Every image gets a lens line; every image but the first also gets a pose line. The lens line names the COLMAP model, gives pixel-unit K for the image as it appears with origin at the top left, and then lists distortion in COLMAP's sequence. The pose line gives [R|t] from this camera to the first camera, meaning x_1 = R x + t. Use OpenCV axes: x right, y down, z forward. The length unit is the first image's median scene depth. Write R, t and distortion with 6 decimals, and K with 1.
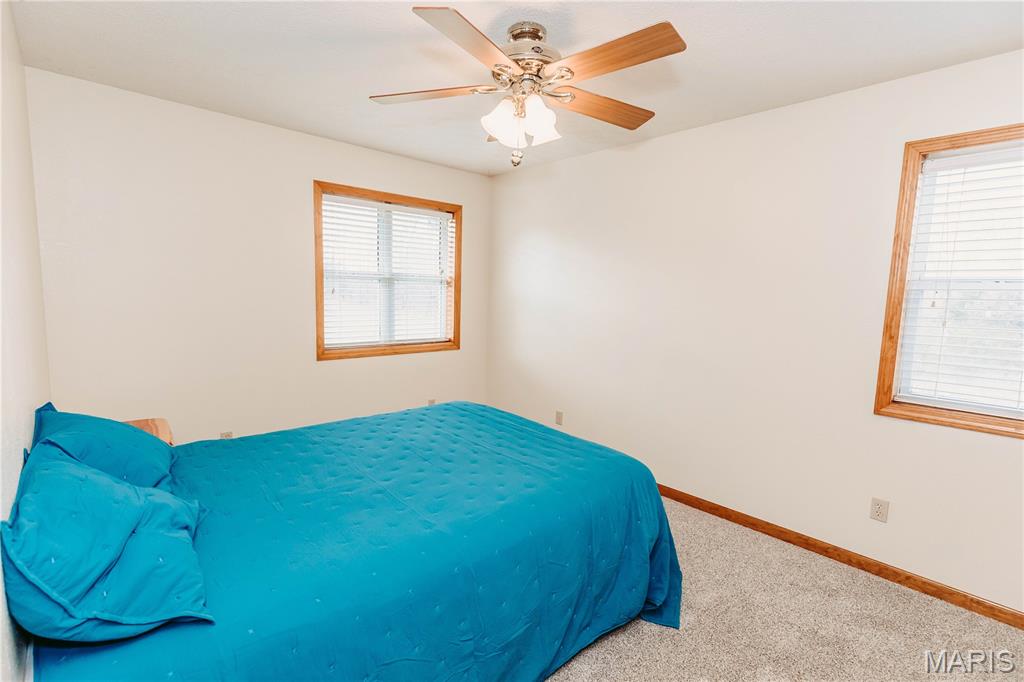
lens RADIAL K [[471.3, 0, 513.6], [0, 471.3, 343.7], [0, 0, 1]] dist [0.008197, -0.000601]
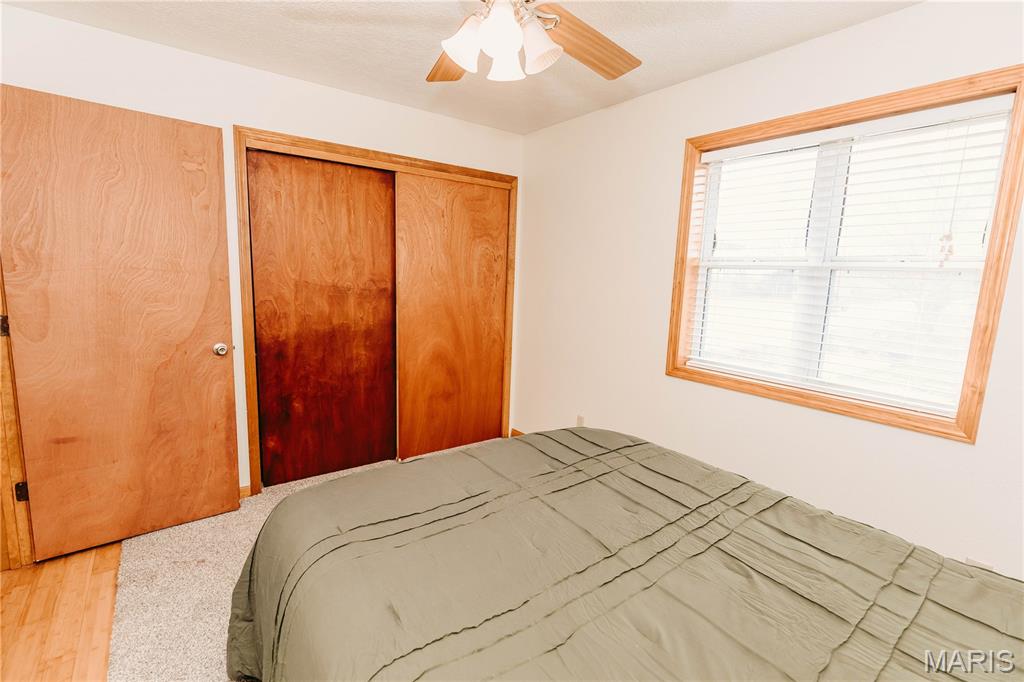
lens RADIAL K [[471.3, 0, 513.6], [0, 471.3, 343.7], [0, 0, 1]] dist [0.008197, -0.000601]
pose [[-0.089892, 0.124271, -0.988168, 0.681401], [-0.149462, 0.979266, 0.136748, -0.153306], [0.984673, 0.159986, -0.069455, 1.452611]]
